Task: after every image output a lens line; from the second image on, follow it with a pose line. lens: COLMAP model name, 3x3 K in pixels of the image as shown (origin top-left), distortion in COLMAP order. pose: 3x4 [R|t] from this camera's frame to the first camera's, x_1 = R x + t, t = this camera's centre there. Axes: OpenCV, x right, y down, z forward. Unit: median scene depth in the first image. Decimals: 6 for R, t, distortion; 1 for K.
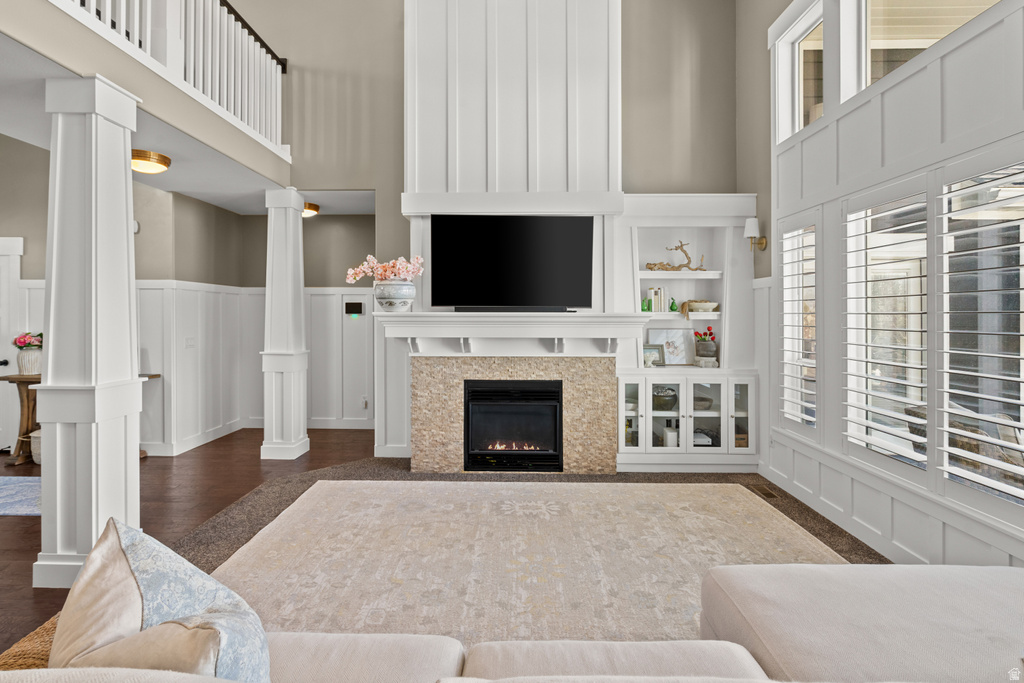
lens RADIAL K [[468.8, 0, 509.7], [0, 468.8, 316.0], [0, 0, 1]] dist [-0.002625, -0.000471]
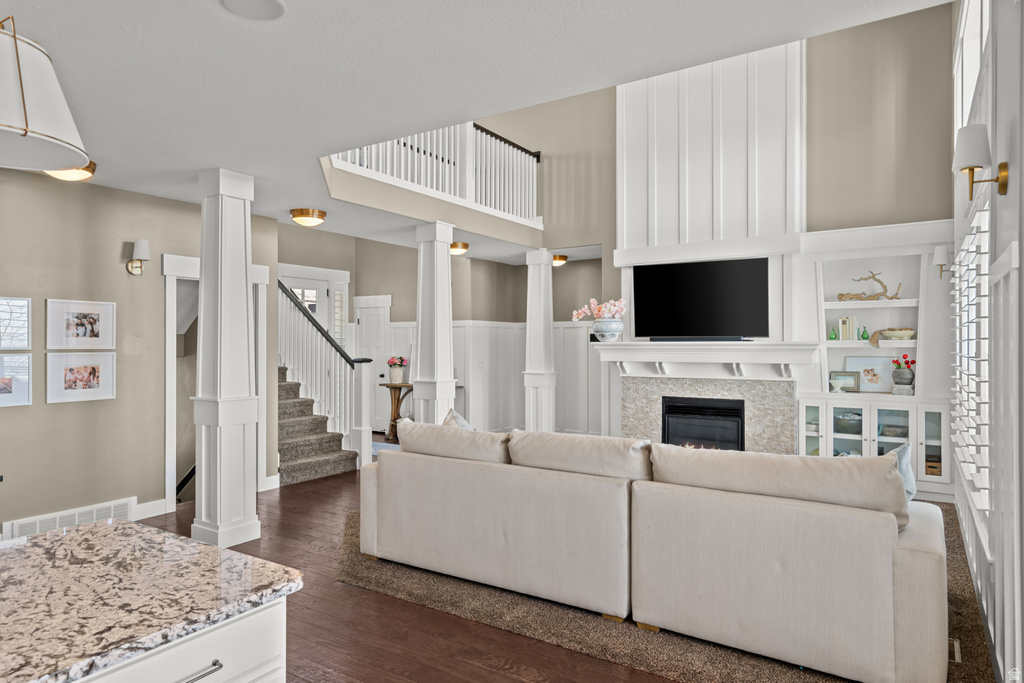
lens RADIAL K [[626.7, 0, 512.0], [0, 626.7, 341.5], [0, 0, 1]] dist [0.000630, 0.000004]
pose [[0.847369, -0.005709, -0.530974, 0.443918], [0.001386, 0.999963, -0.008540, 0.005277], [0.531003, 0.006501, 0.847345, -0.609123]]
